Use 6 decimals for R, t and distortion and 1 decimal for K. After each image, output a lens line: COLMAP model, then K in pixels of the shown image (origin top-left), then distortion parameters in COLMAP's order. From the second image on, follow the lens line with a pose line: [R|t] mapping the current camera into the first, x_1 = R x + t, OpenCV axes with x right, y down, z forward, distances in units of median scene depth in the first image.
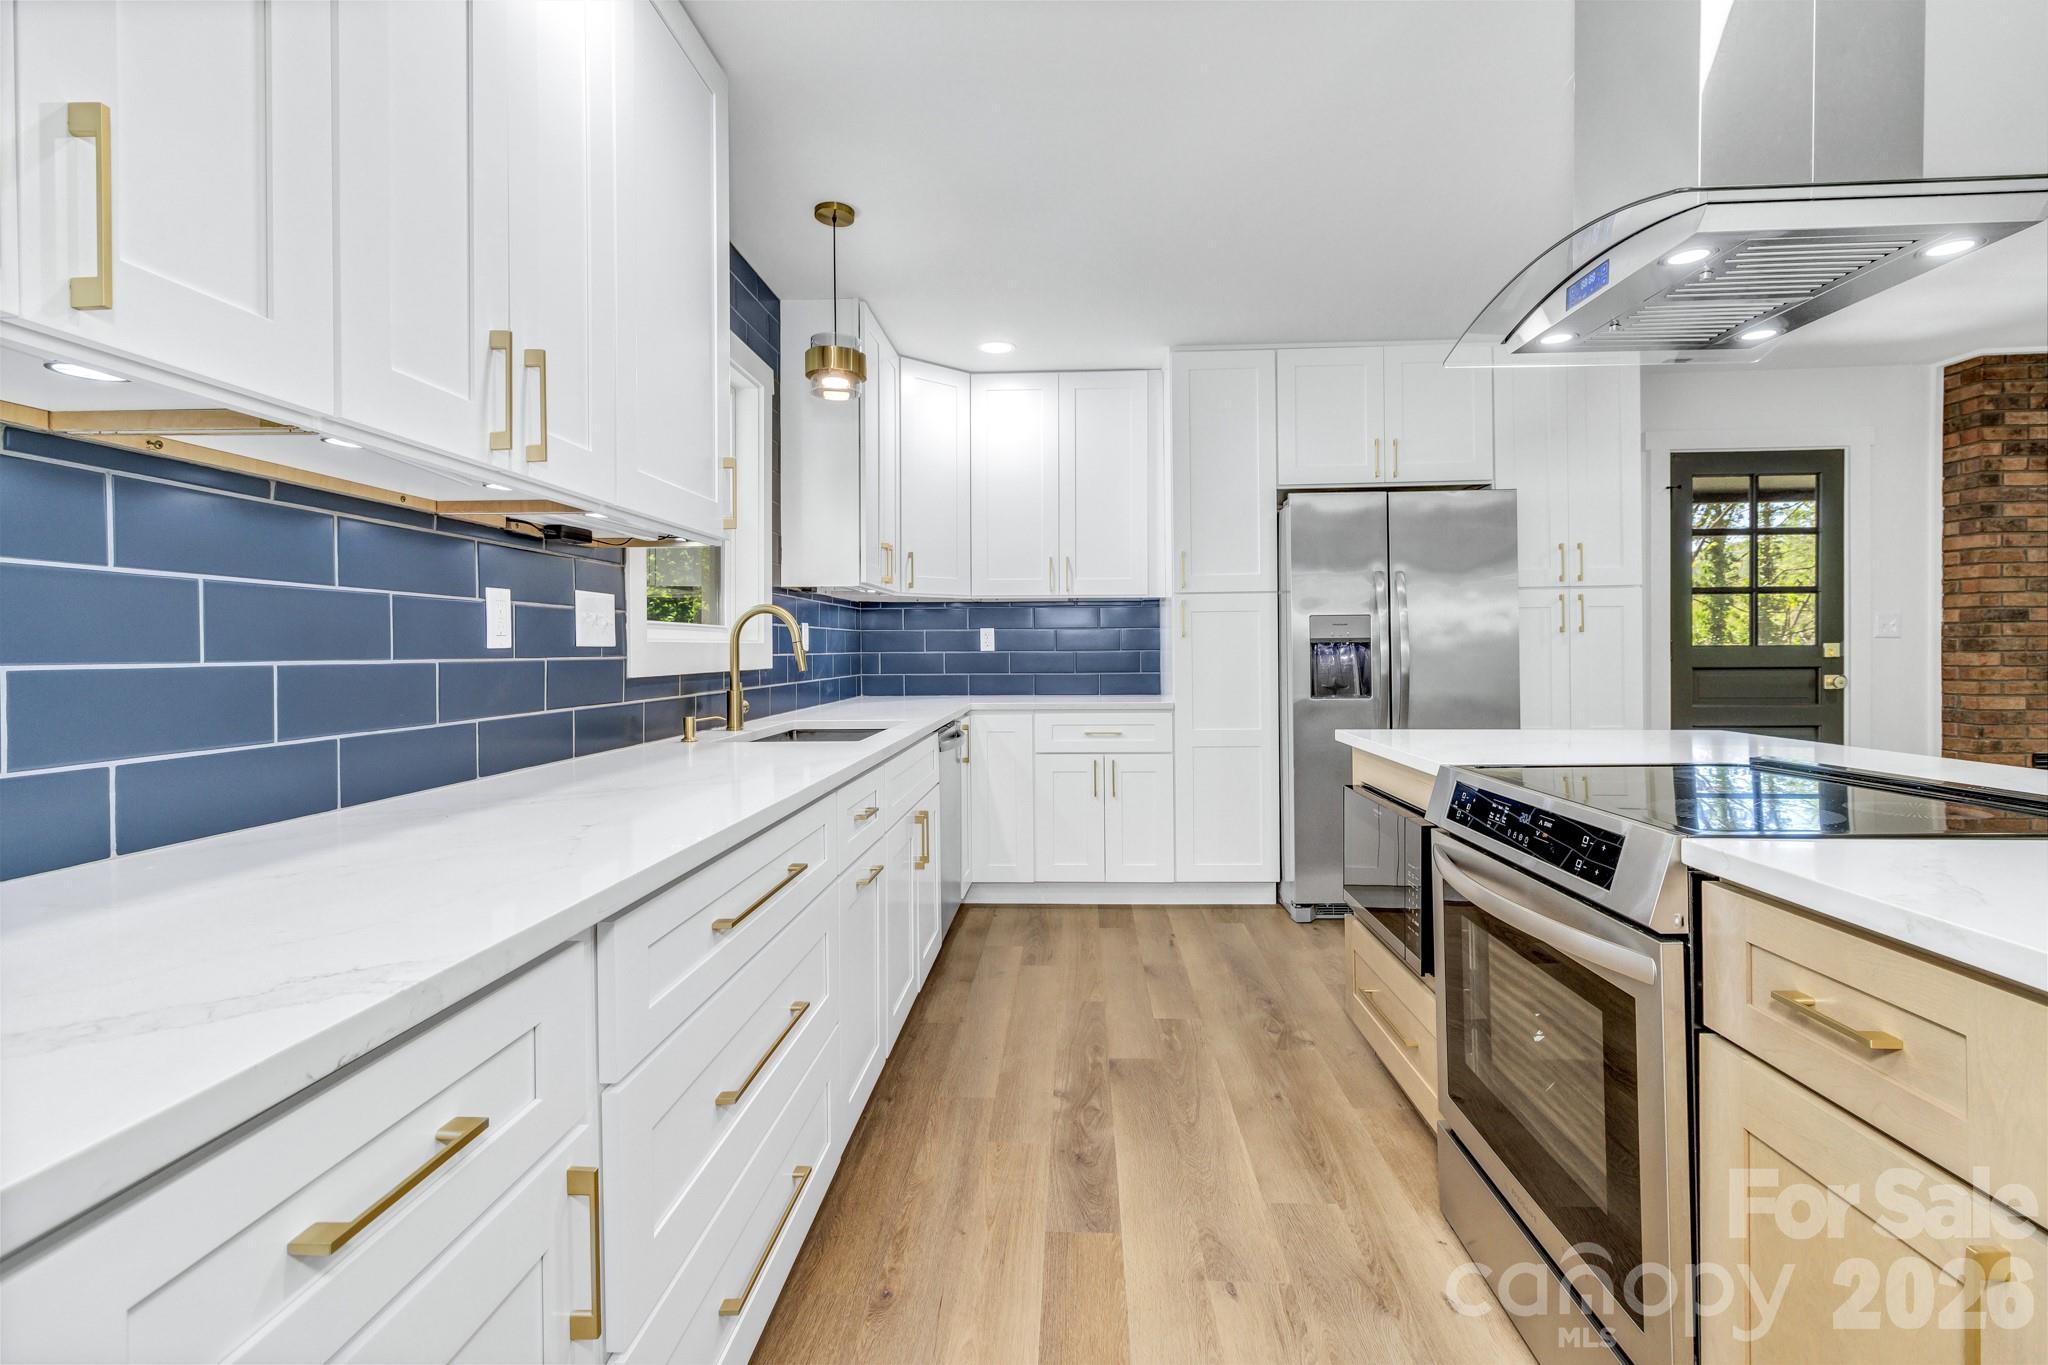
lens RADIAL K [[943.1, 0, 1029.2], [0, 943.1, 659.2], [0, 0, 1]] dist [0.000585, 0.001488]
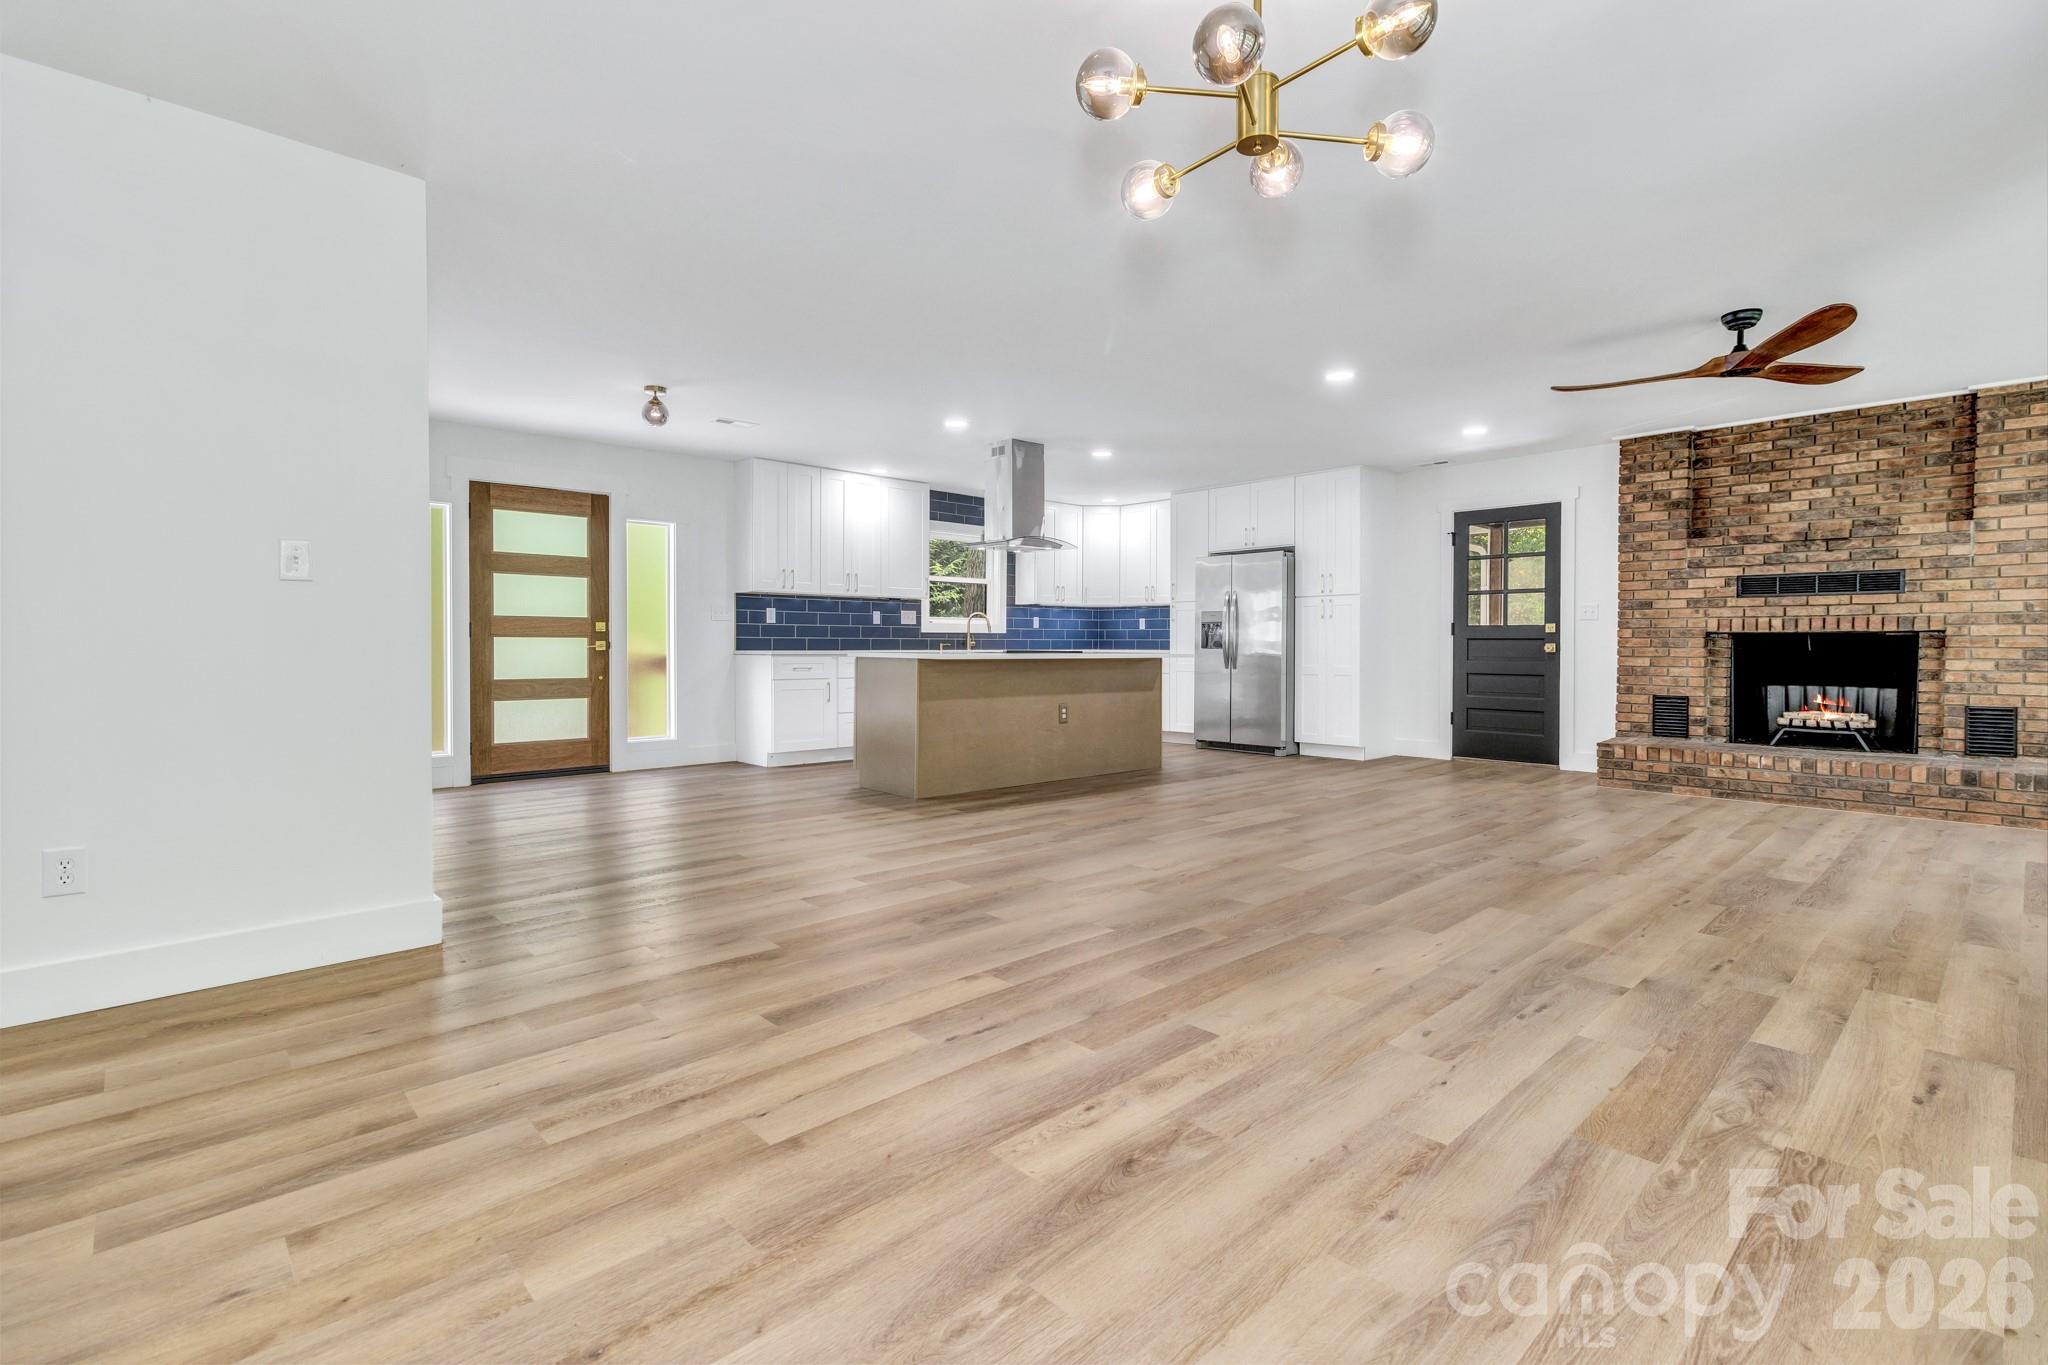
lens RADIAL K [[944.6, 0, 1031.0], [0, 944.6, 659.5], [0, 0, 1]] dist [0.000926, 0.001366]
pose [[0.723151, 0.021937, -0.690342, 1.437063], [-0.015243, 0.999759, 0.015802, 0.034545], [0.690522, -0.000904, 0.723311, -0.837490]]
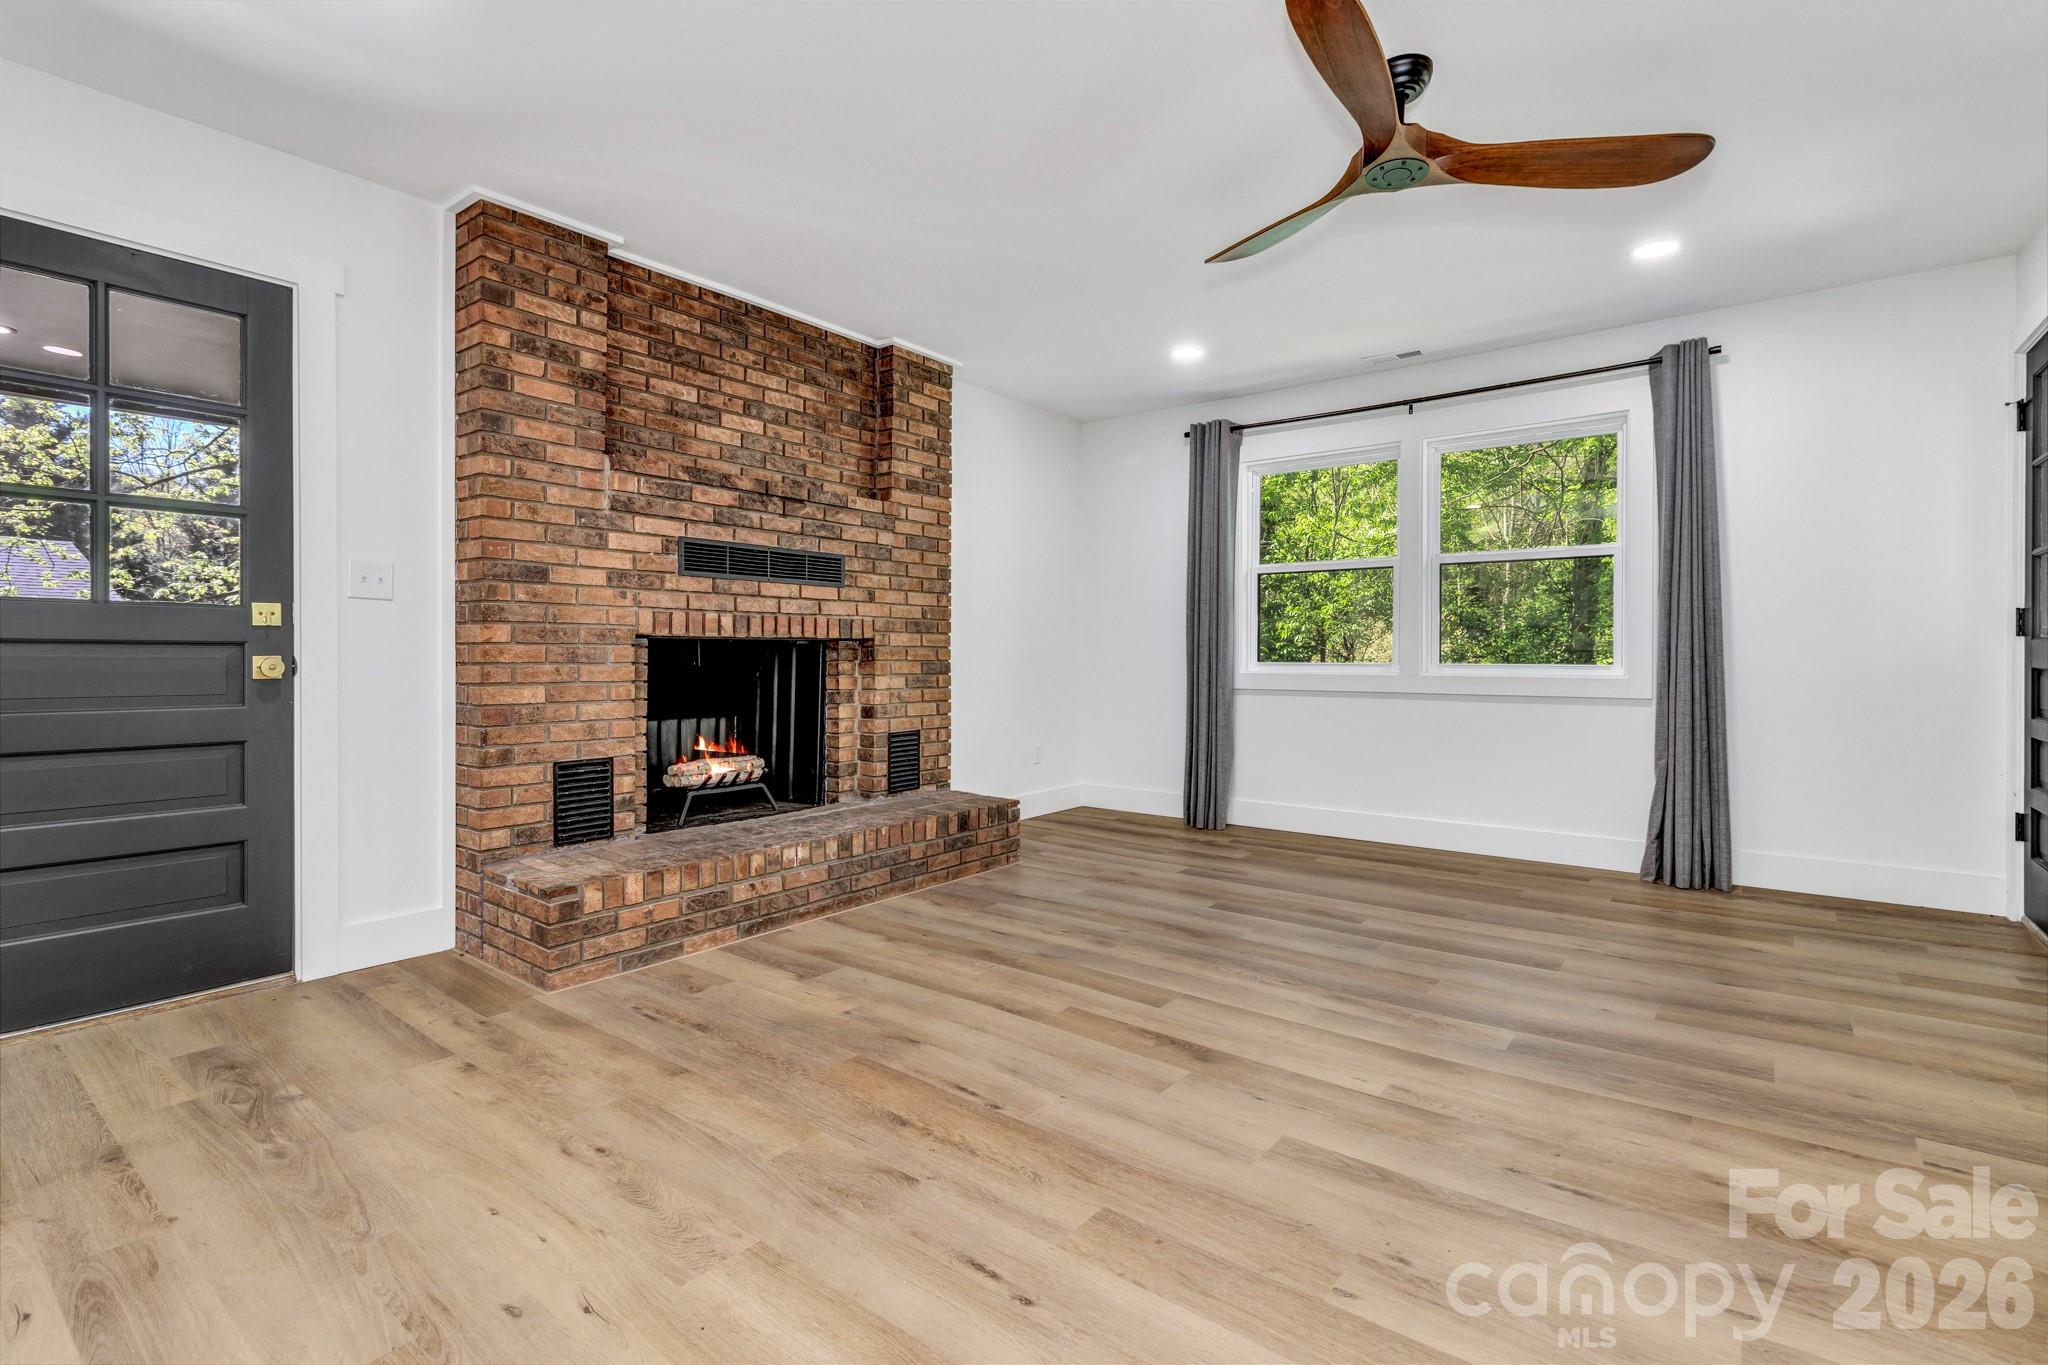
lens RADIAL K [[943.1, 0, 1029.2], [0, 943.1, 659.2], [0, 0, 1]] dist [0.000585, 0.001488]
pose [[0.571577, 0.007023, 0.820518, 0.690143], [0.002997, 0.999939, -0.010646, 0.029060], [-0.820543, 0.008544, 0.571521, 0.279871]]
